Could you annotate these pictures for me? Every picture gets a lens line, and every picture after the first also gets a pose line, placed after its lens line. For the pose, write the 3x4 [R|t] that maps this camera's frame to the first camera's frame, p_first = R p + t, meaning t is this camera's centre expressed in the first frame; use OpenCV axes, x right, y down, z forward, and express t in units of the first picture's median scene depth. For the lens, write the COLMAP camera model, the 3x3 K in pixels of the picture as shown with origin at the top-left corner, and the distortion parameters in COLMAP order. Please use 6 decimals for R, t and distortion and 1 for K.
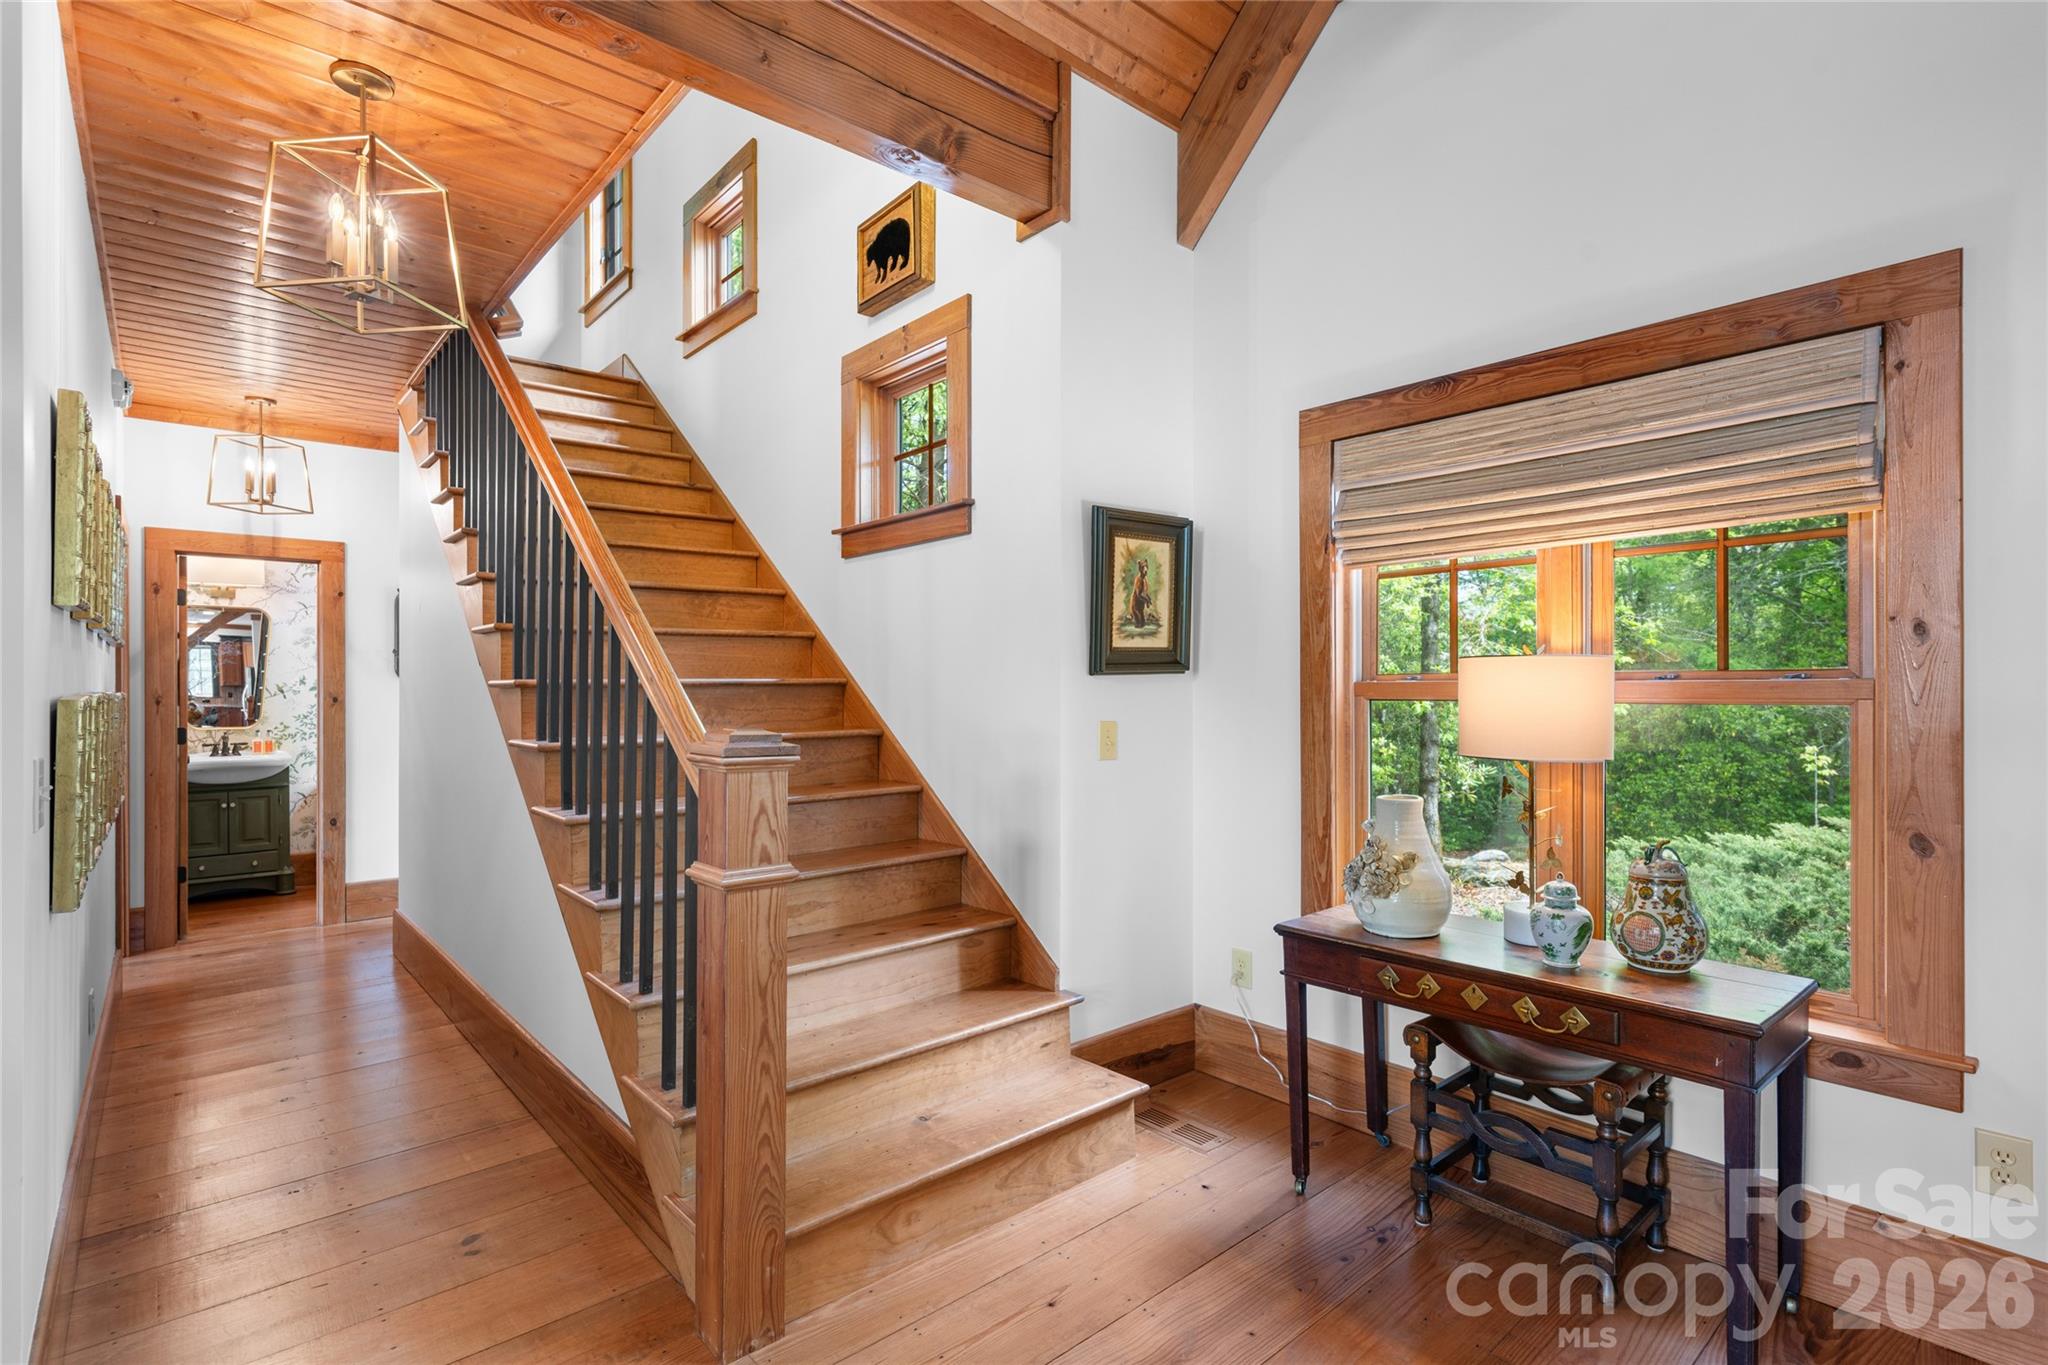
lens RADIAL K [[967.6, 0, 1029.4], [0, 967.6, 686.6], [0, 0, 1]] dist [-0.005966, 0.001327]
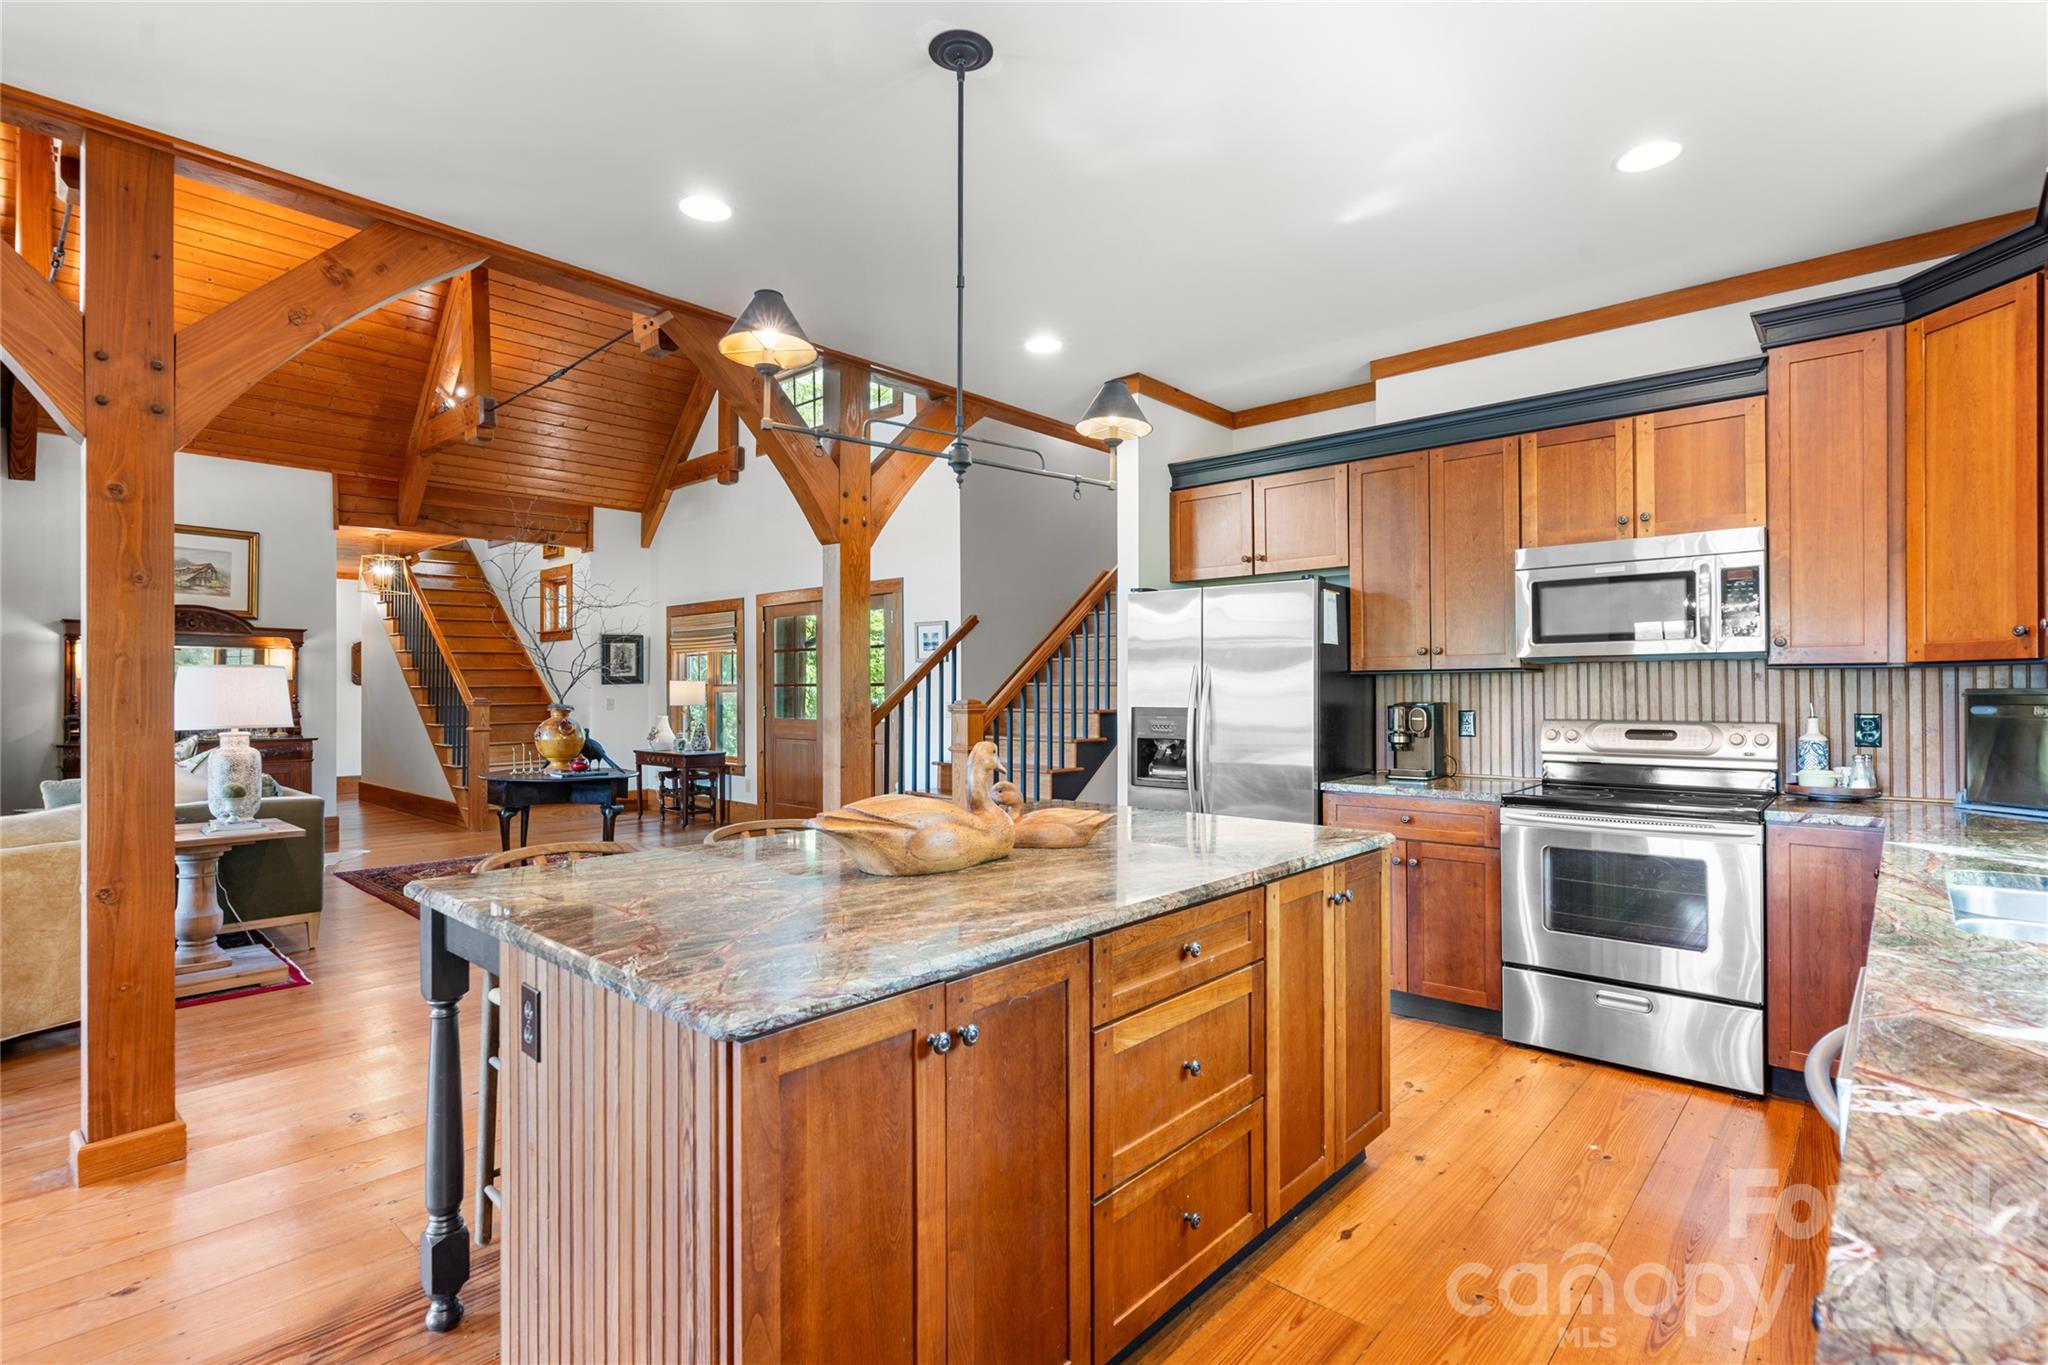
lens RADIAL K [[967.6, 0, 1020.8], [0, 967.6, 680.3], [0, 0, 1]] dist [-0.005966, 0.001327]
pose [[0.994023, -0.000409, 0.109170, 1.144372], [0.001363, 0.999962, -0.008662, 0.004132], [-0.109162, 0.008759, 0.993985, -2.497897]]
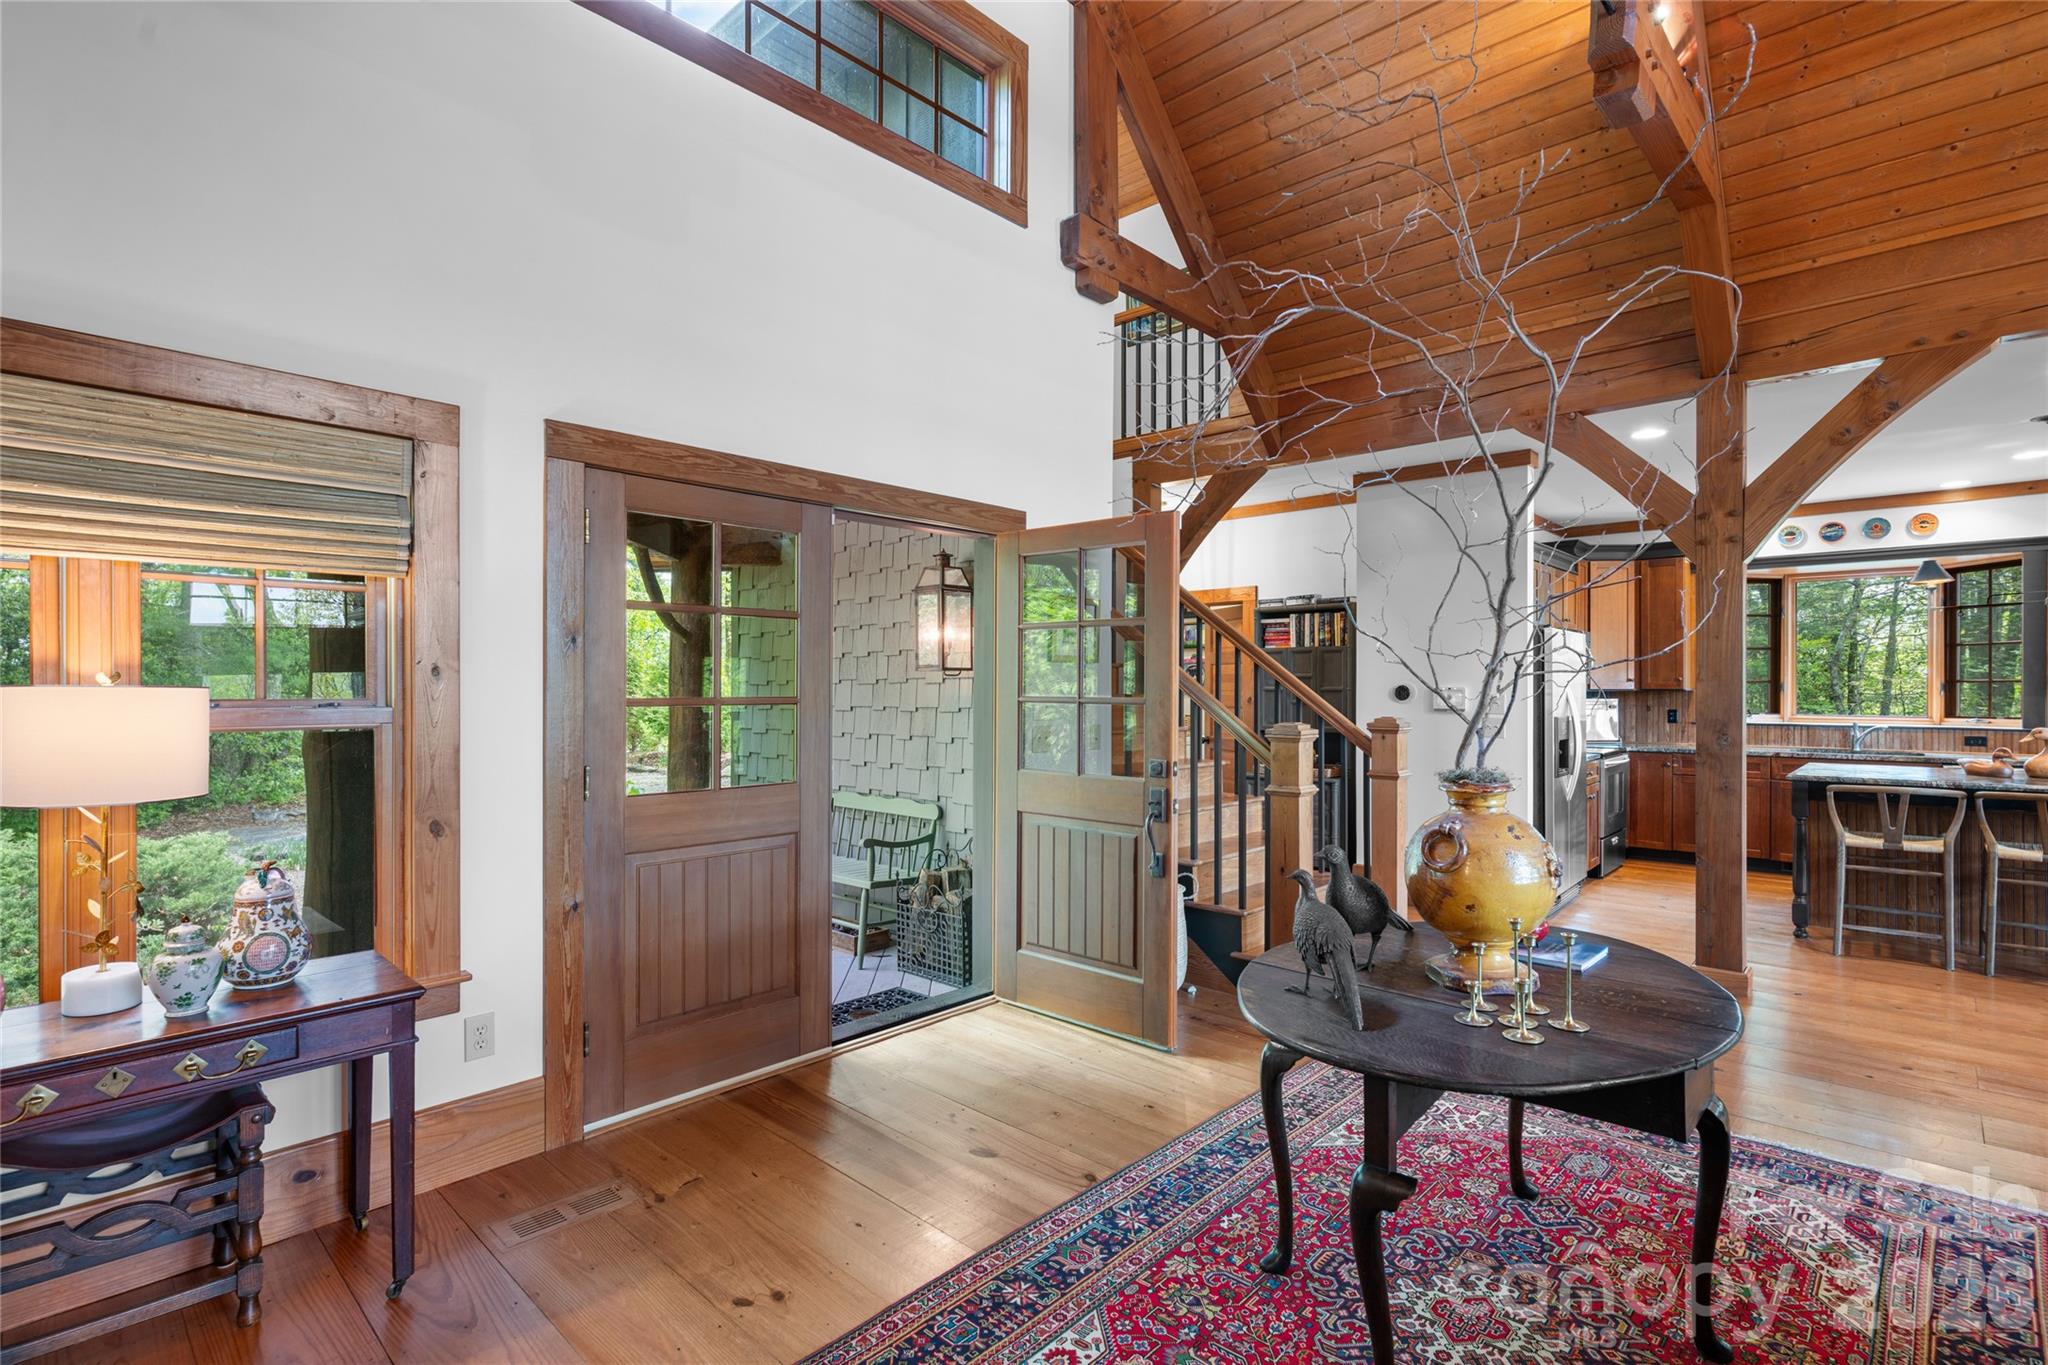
lens RADIAL K [[967.6, 0, 1014.8], [0, 967.6, 689.9], [0, 0, 1]] dist [-0.005966, 0.001327]
pose [[-0.086288, -0.002613, 0.996267, -0.362332], [-0.003304, 0.999992, 0.002336, -0.027688], [-0.996265, -0.003090, -0.086295, 0.207802]]
